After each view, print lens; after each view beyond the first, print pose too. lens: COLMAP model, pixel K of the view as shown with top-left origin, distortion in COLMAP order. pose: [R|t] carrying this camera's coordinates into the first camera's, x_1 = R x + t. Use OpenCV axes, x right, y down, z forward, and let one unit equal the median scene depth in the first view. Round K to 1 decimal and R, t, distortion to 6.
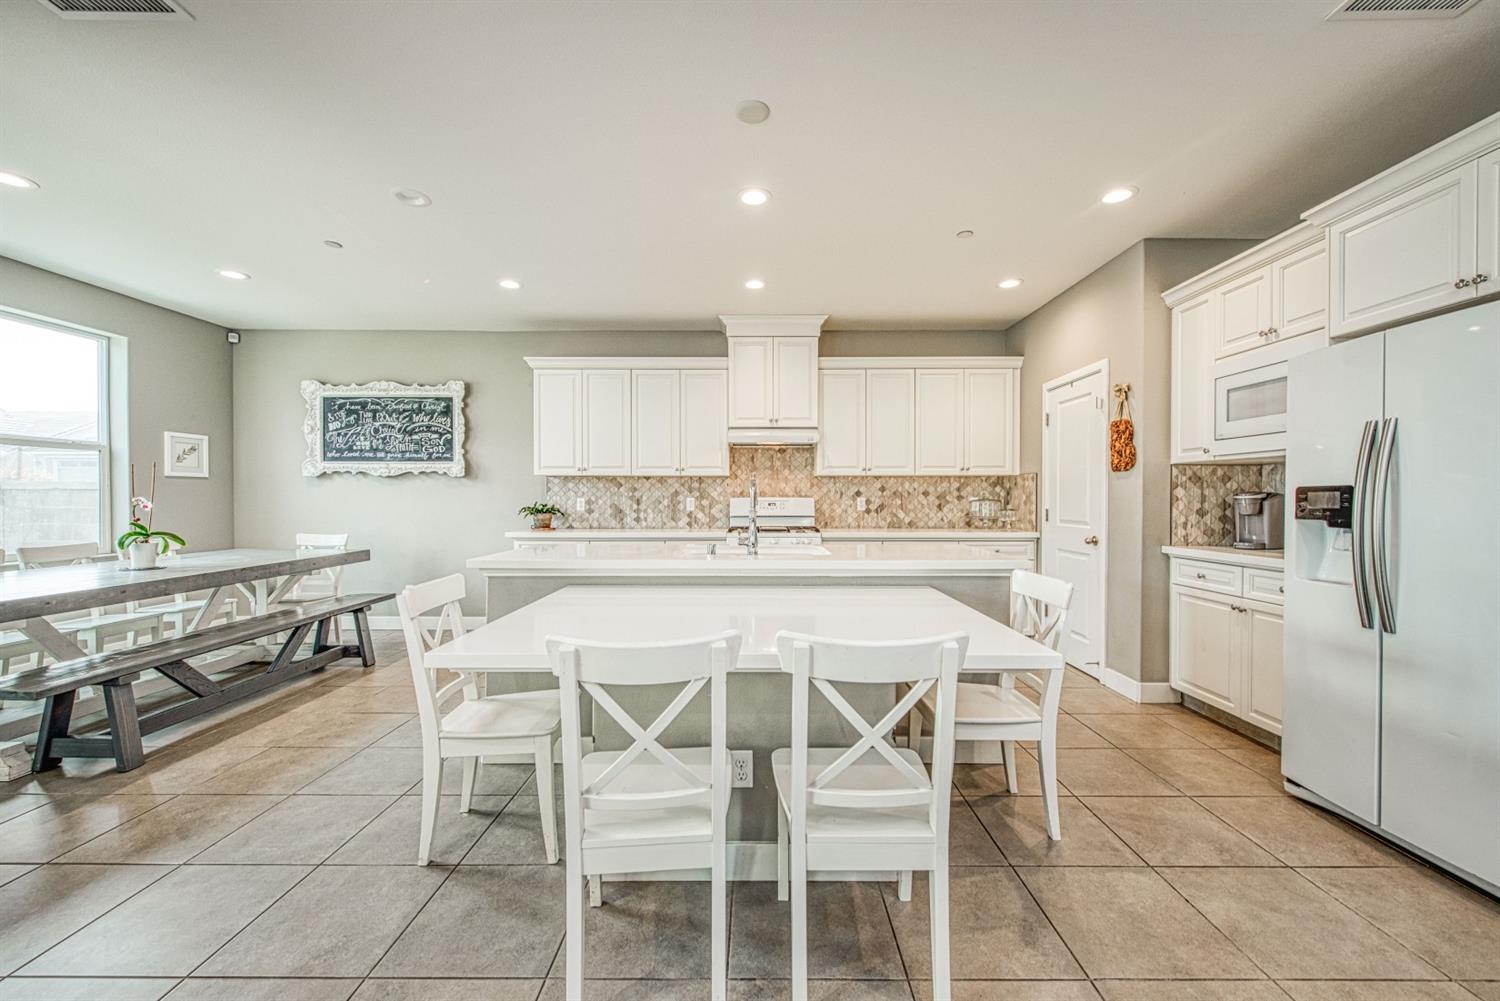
lens RADIAL K [[591.0, 0, 750.0], [0, 591.0, 500.5], [0, 0, 1]] dist [0.003125, 0.000018]
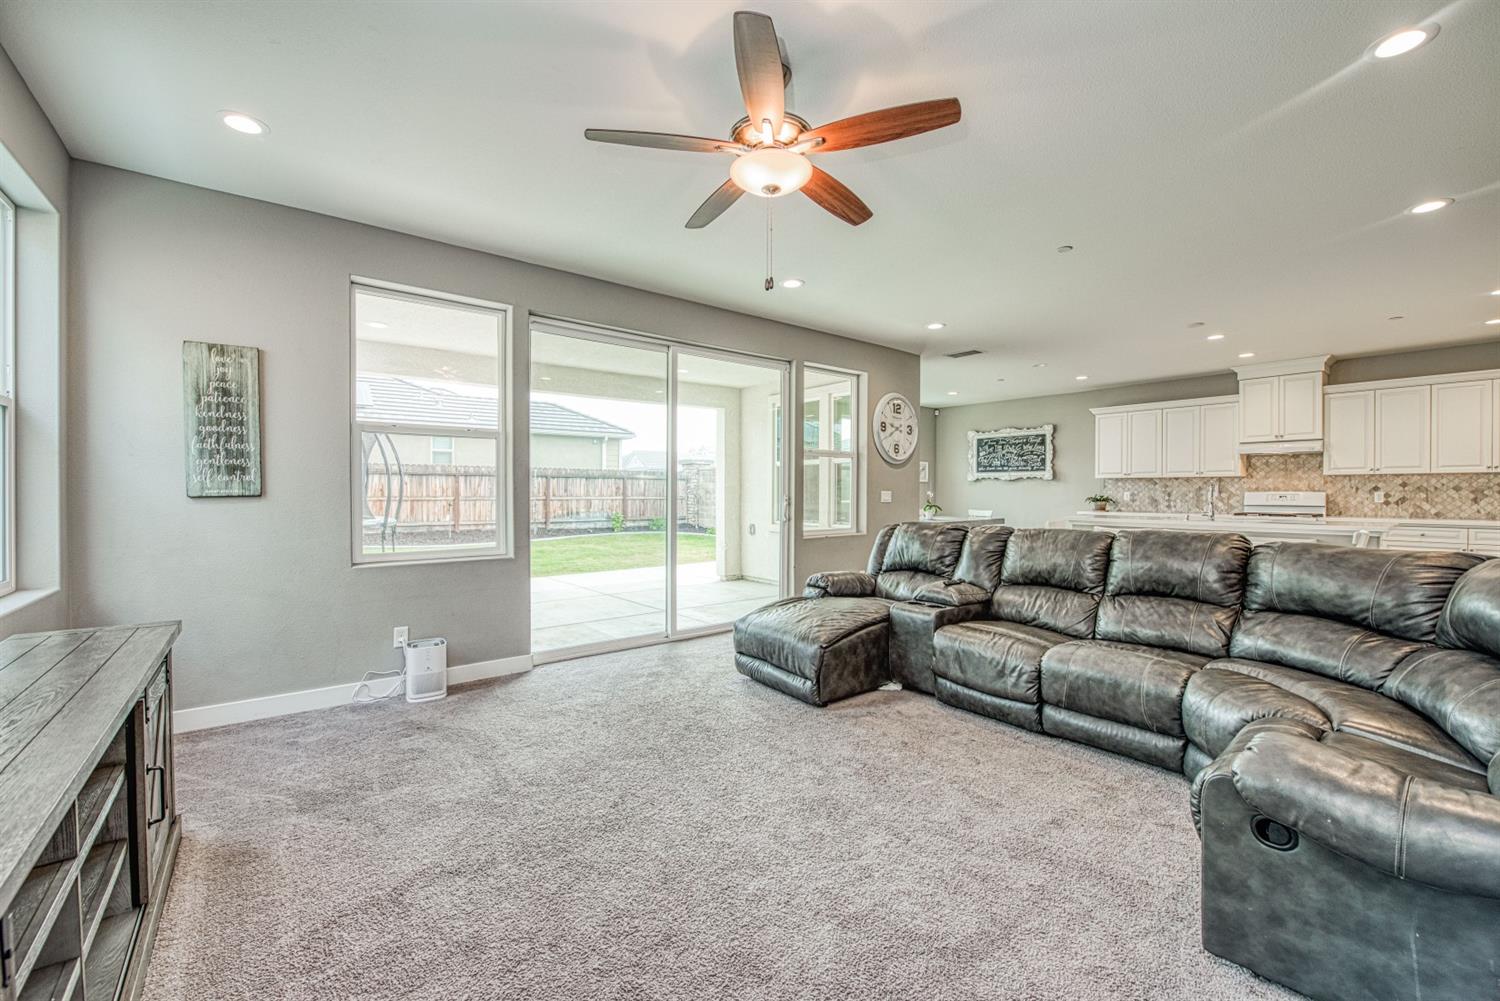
lens RADIAL K [[597.8, 0, 744.6], [0, 597.8, 501.2], [0, 0, 1]] dist [-0.014820, -0.002383]
pose [[0.622982, 0.012821, -0.782131, 0.317984], [-0.004301, 0.999907, 0.012965, 0.004093], [0.782224, -0.004713, 0.622979, -0.785974]]
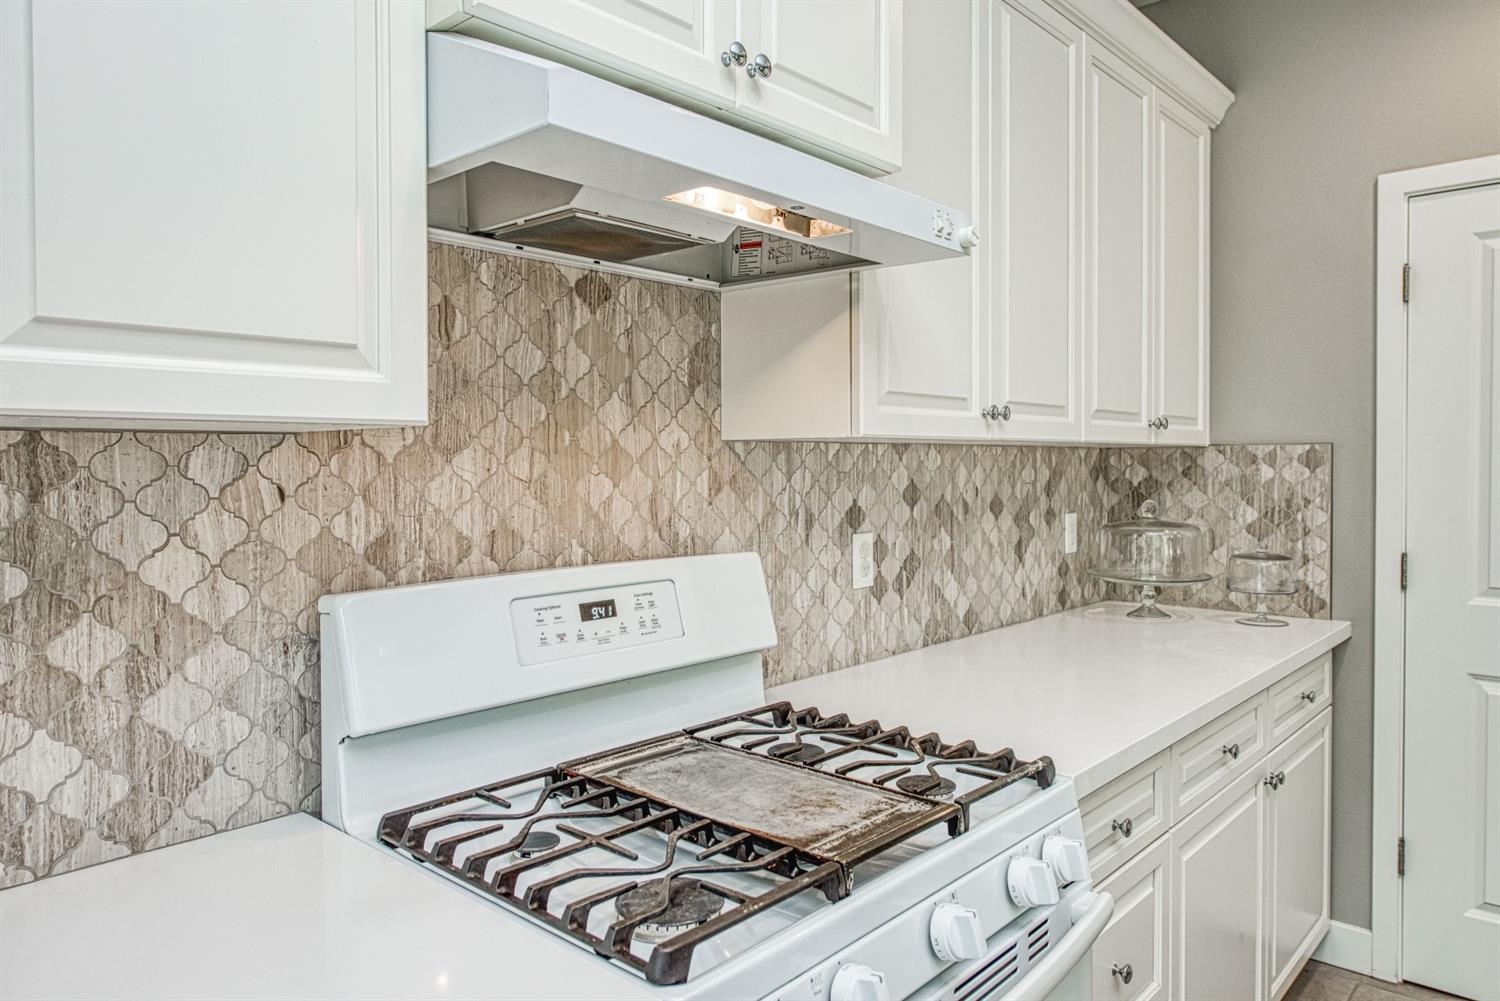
lens RADIAL K [[995.4, 0, 749.1], [0, 995.4, 481.6], [0, 0, 1]] dist [-0.002263, 0.000211]
pose [[0.668128, -0.017299, 0.743845, -0.135167], [0.007556, 0.999836, 0.016466, -0.032294], [-0.744008, -0.005381, 0.668149, 0.769347]]
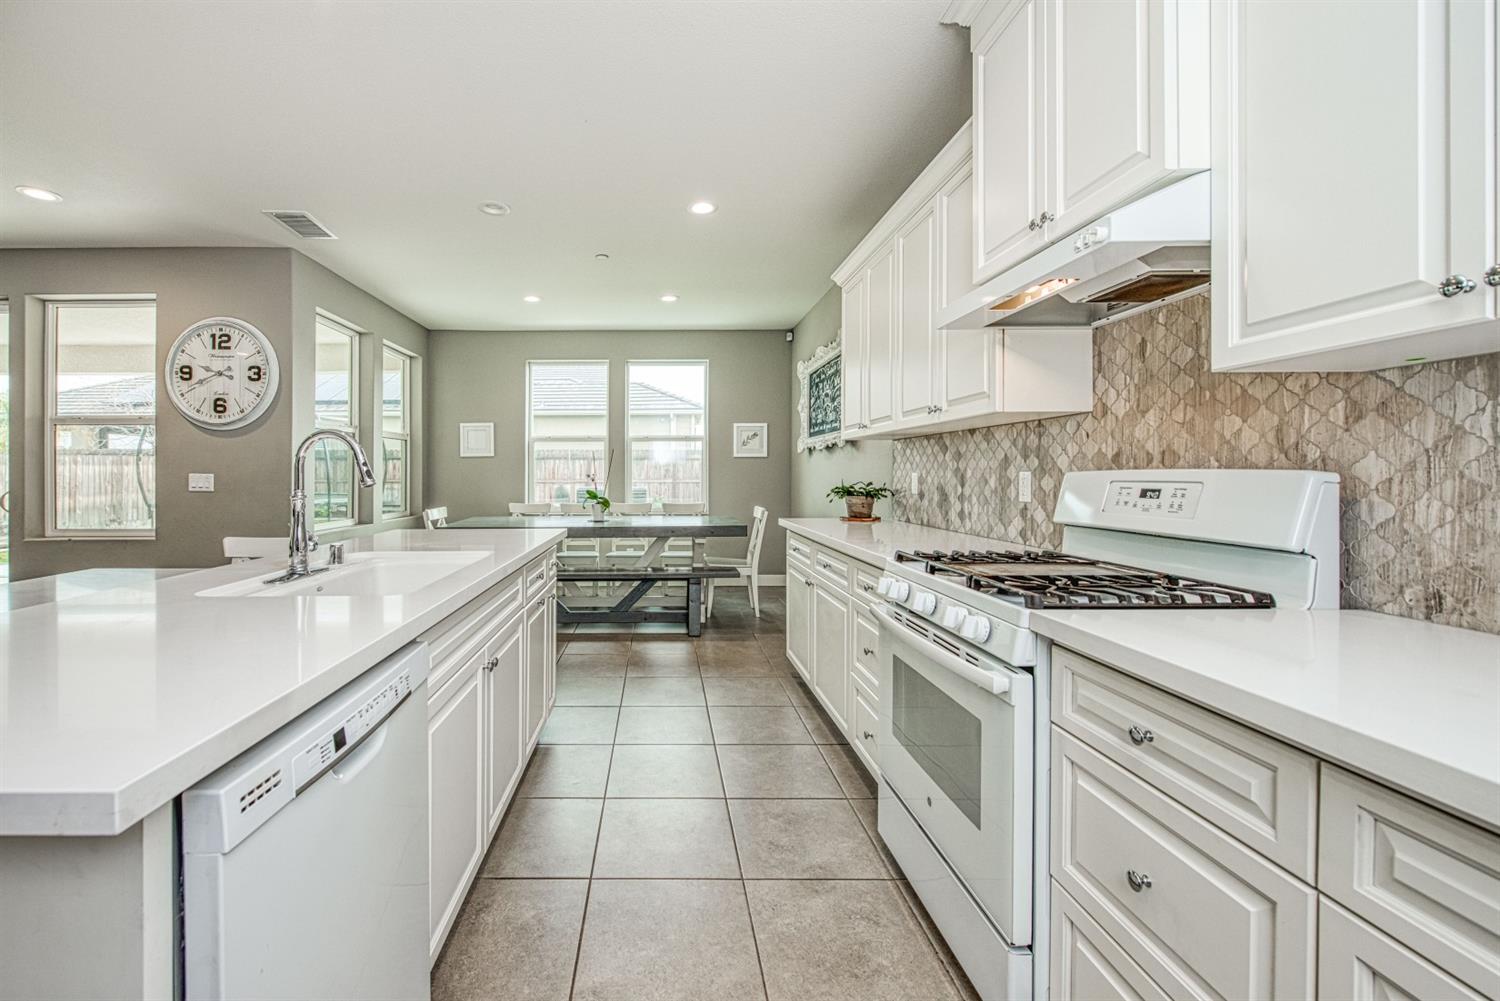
lens RADIAL K [[610.7, 0, 654.4], [0, 610.7, 475.3], [0, 0, 1]] dist [-0.001058, -0.000255]
pose [[-0.002785, 0.001639, -0.999995, 0.334533], [-0.002629, 0.999995, 0.001646, -0.002186], [0.999993, 0.002634, -0.002781, 0.738031]]
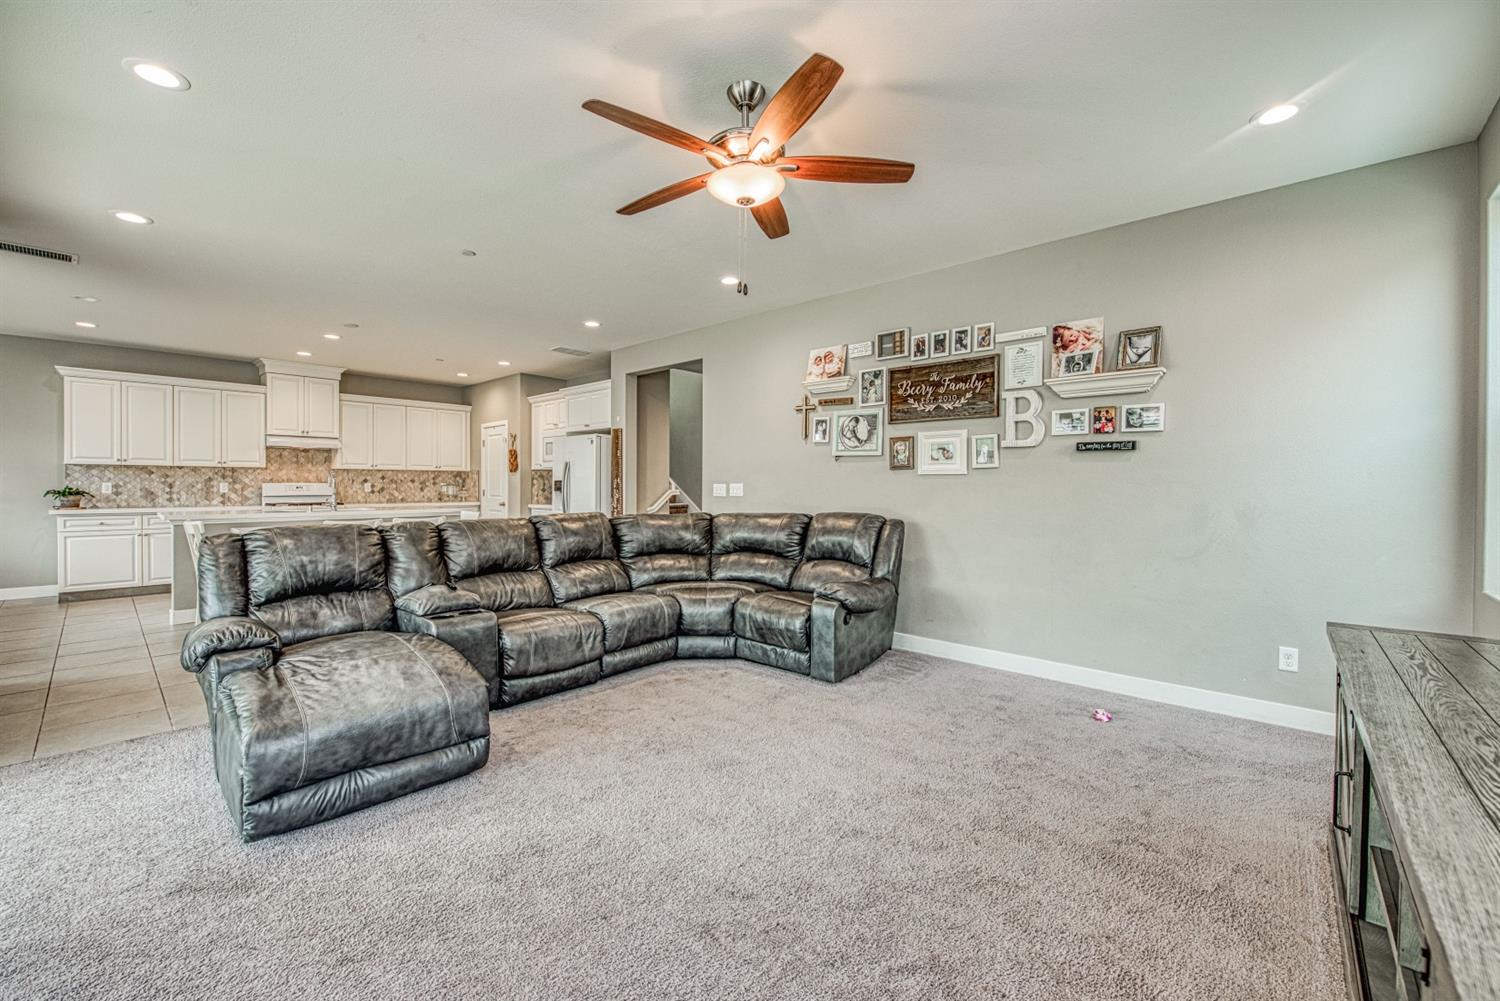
lens RADIAL K [[591.2, 0, 765.9], [0, 591.2, 490.6], [0, 0, 1]] dist [-0.019902, -0.000197]
pose [[0.648631, -0.005015, 0.761087, -0.307956], [-0.000281, 0.999977, 0.006828, 0.003555], [-0.761103, -0.004643, 0.648614, -0.807548]]
